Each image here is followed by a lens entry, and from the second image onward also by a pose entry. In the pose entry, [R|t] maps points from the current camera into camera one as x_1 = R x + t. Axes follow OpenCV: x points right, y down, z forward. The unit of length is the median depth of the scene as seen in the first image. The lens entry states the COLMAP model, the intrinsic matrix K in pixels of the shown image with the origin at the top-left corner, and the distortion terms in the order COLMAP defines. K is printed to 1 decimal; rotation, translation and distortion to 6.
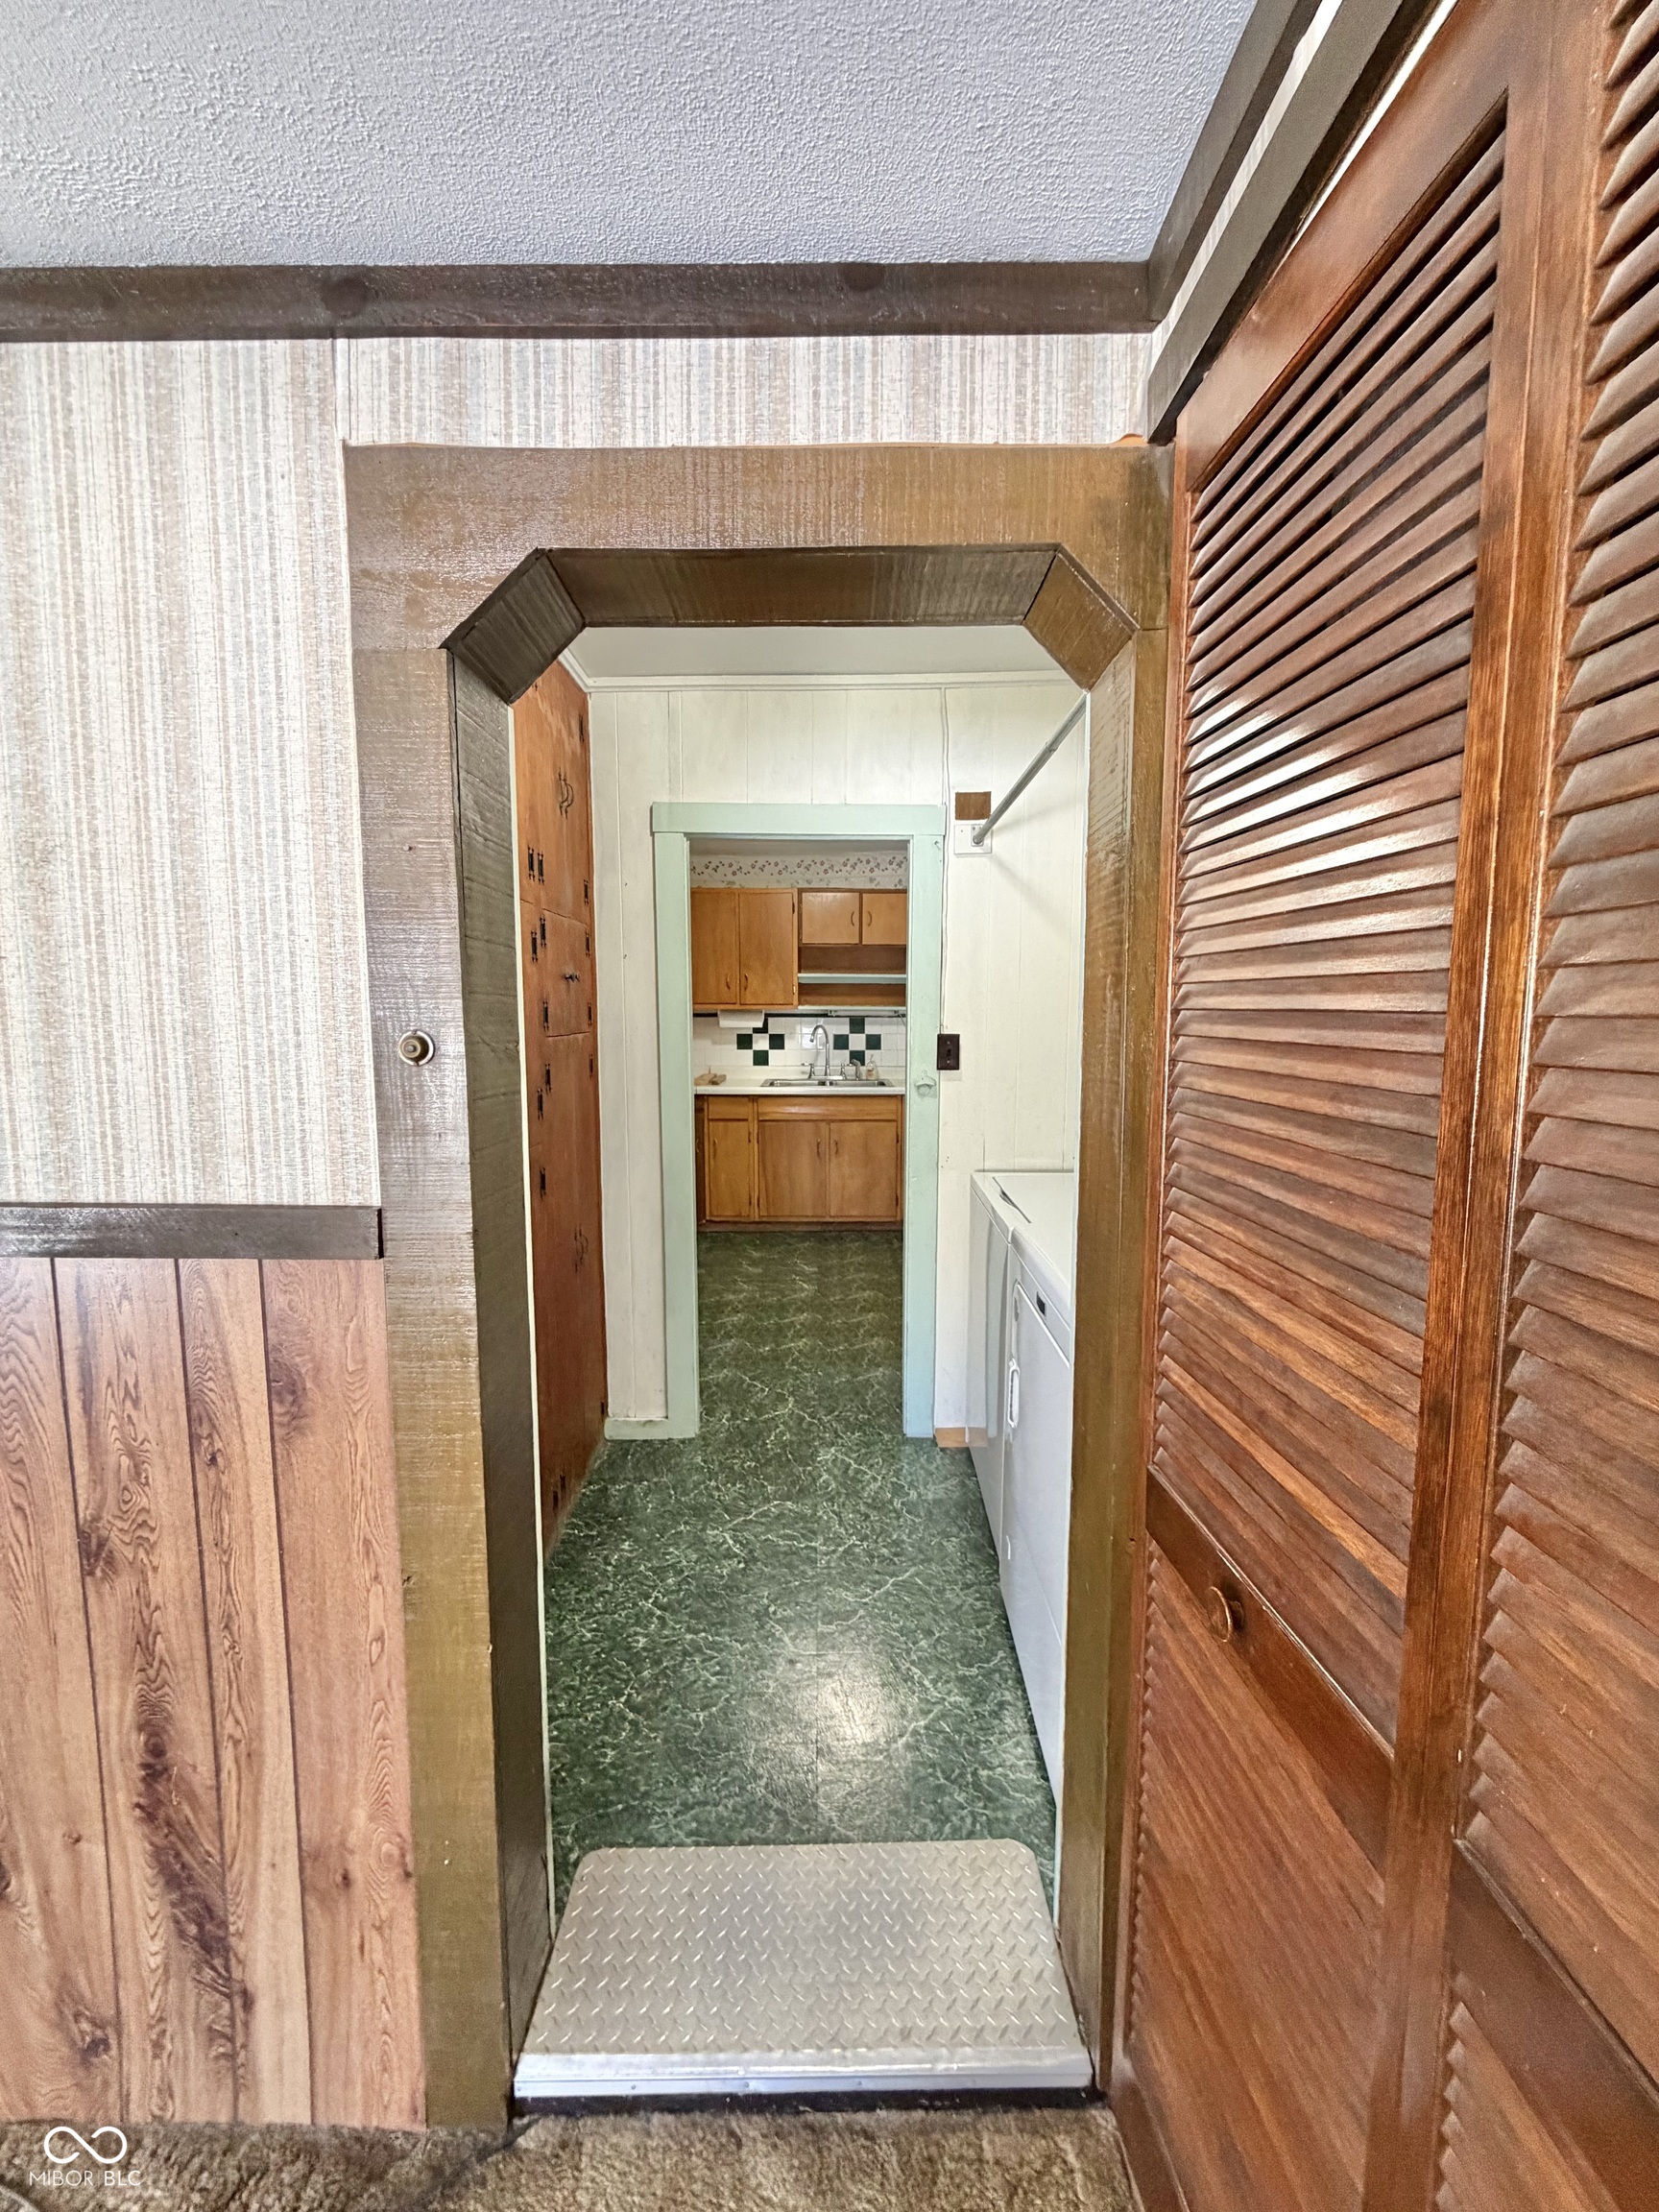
lens RADIAL K [[881.7, 0, 826.2], [0, 881.7, 1104.8], [0, 0, 1]] dist [-0.000612, 0.000121]
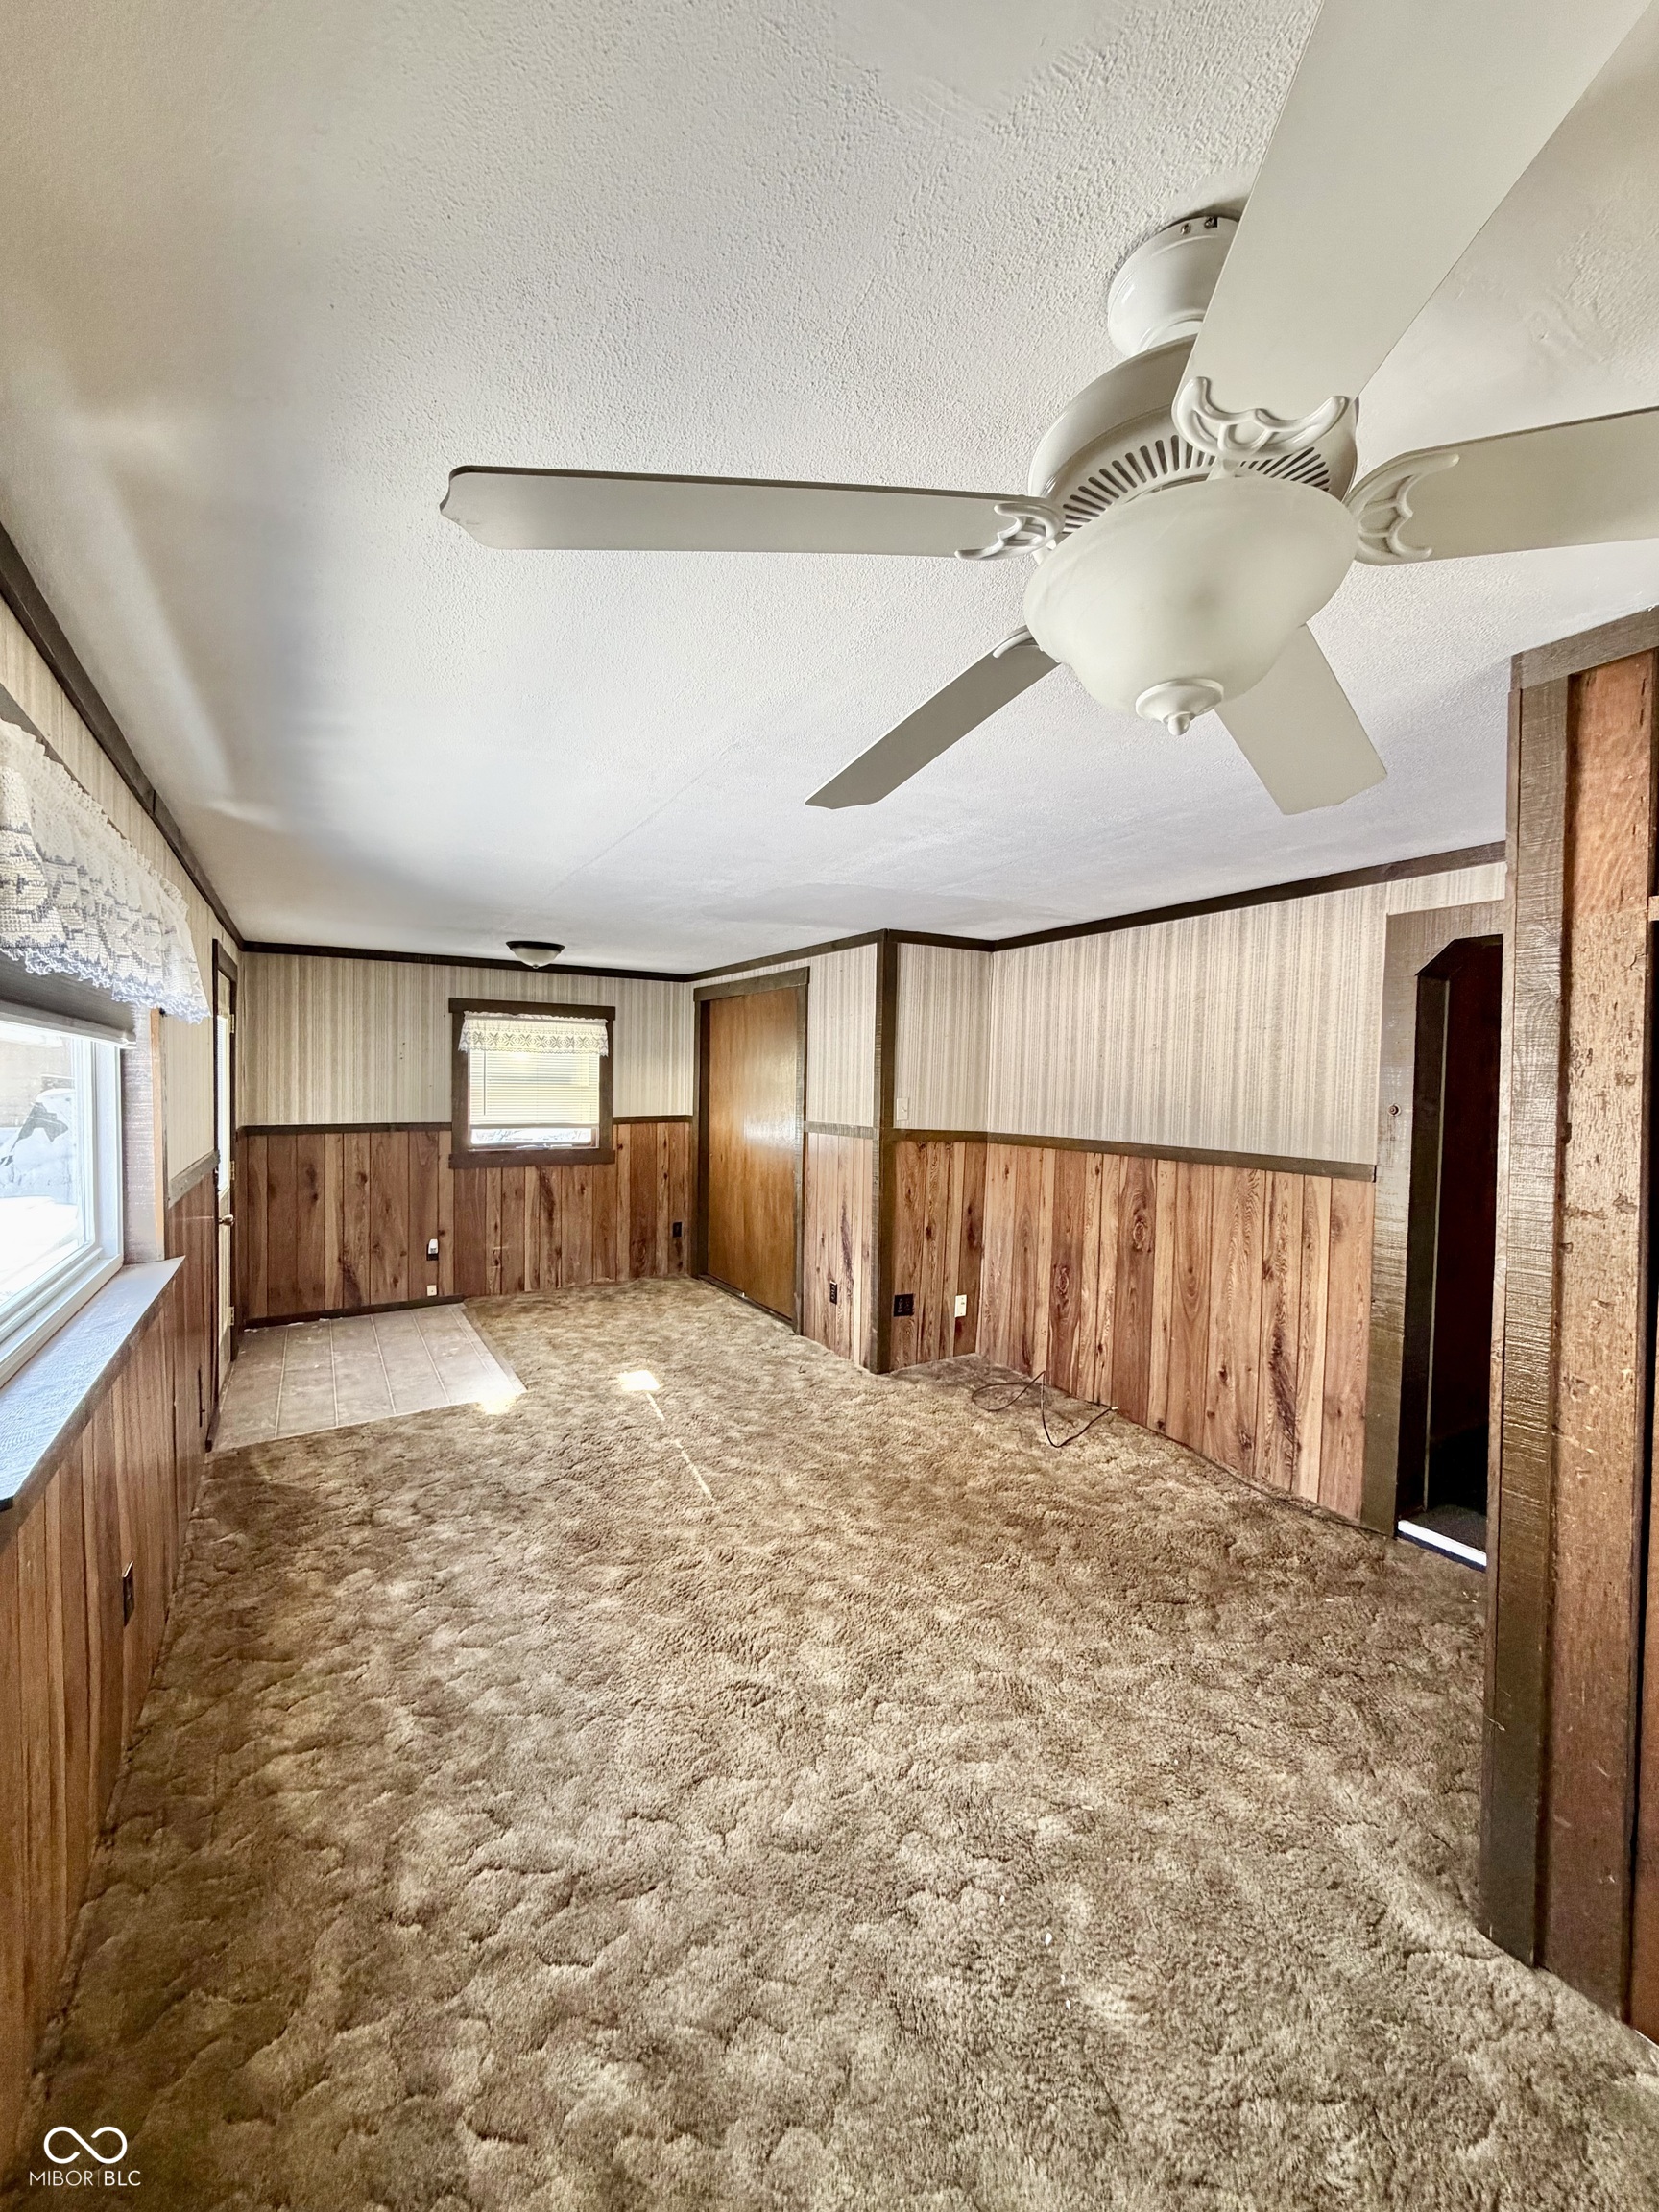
lens RADIAL K [[881.7, 0, 822.0], [0, 881.7, 1112.1], [0, 0, 1]] dist [-0.000612, 0.000121]
pose [[0.500489, 0.038299, -0.864896, 0.978637], [-0.107111, 0.994085, -0.017962, 0.174118], [0.859092, 0.101630, 0.501630, -1.838873]]
